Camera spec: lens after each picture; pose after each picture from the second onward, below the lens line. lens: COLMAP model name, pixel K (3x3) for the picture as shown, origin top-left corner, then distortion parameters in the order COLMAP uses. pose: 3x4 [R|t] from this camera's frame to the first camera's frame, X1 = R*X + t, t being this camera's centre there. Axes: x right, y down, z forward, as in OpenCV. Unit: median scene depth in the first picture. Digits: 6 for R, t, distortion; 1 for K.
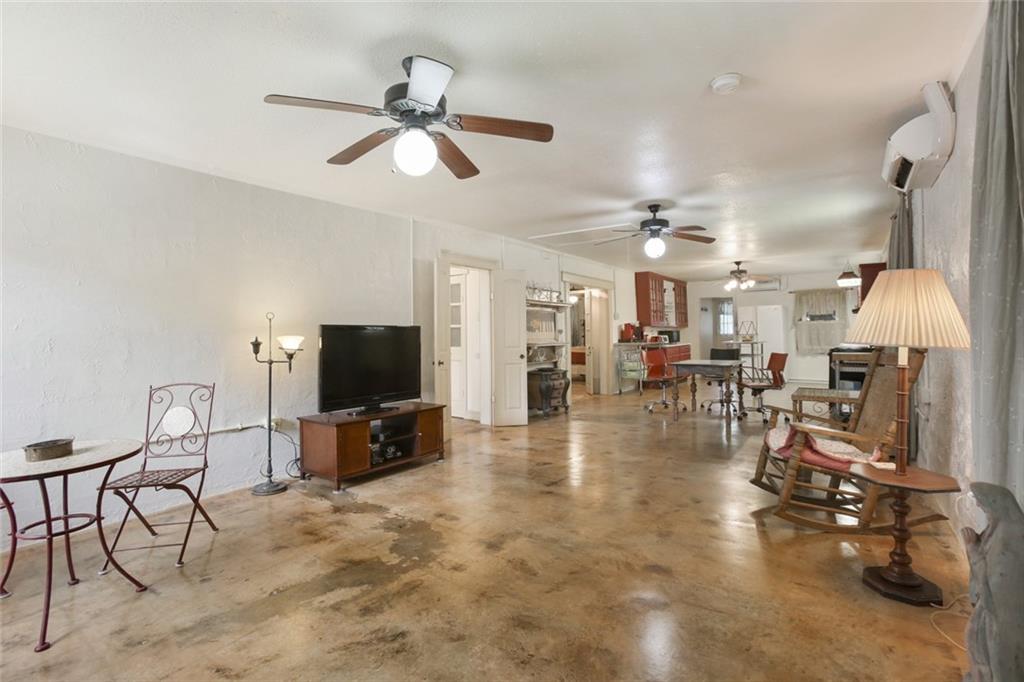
lens RADIAL K [[485.0, 0, 506.8], [0, 485.0, 316.7], [0, 0, 1]] dist [-0.002106, 0.000003]
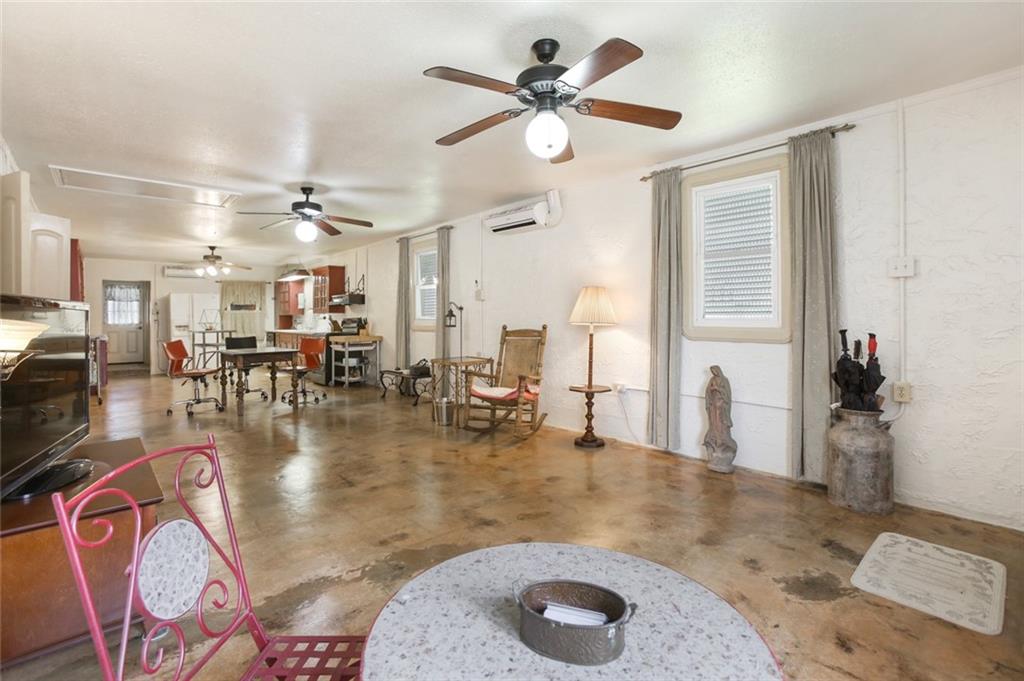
lens RADIAL K [[485.0, 0, 506.8], [0, 485.0, 316.2], [0, 0, 1]] dist [-0.002106, 0.000003]
pose [[0.228531, 0.004263, 0.973527, -0.835583], [-0.023216, 0.999730, 0.001073, 0.021858], [-0.973260, -0.022847, 0.228568, 0.590370]]
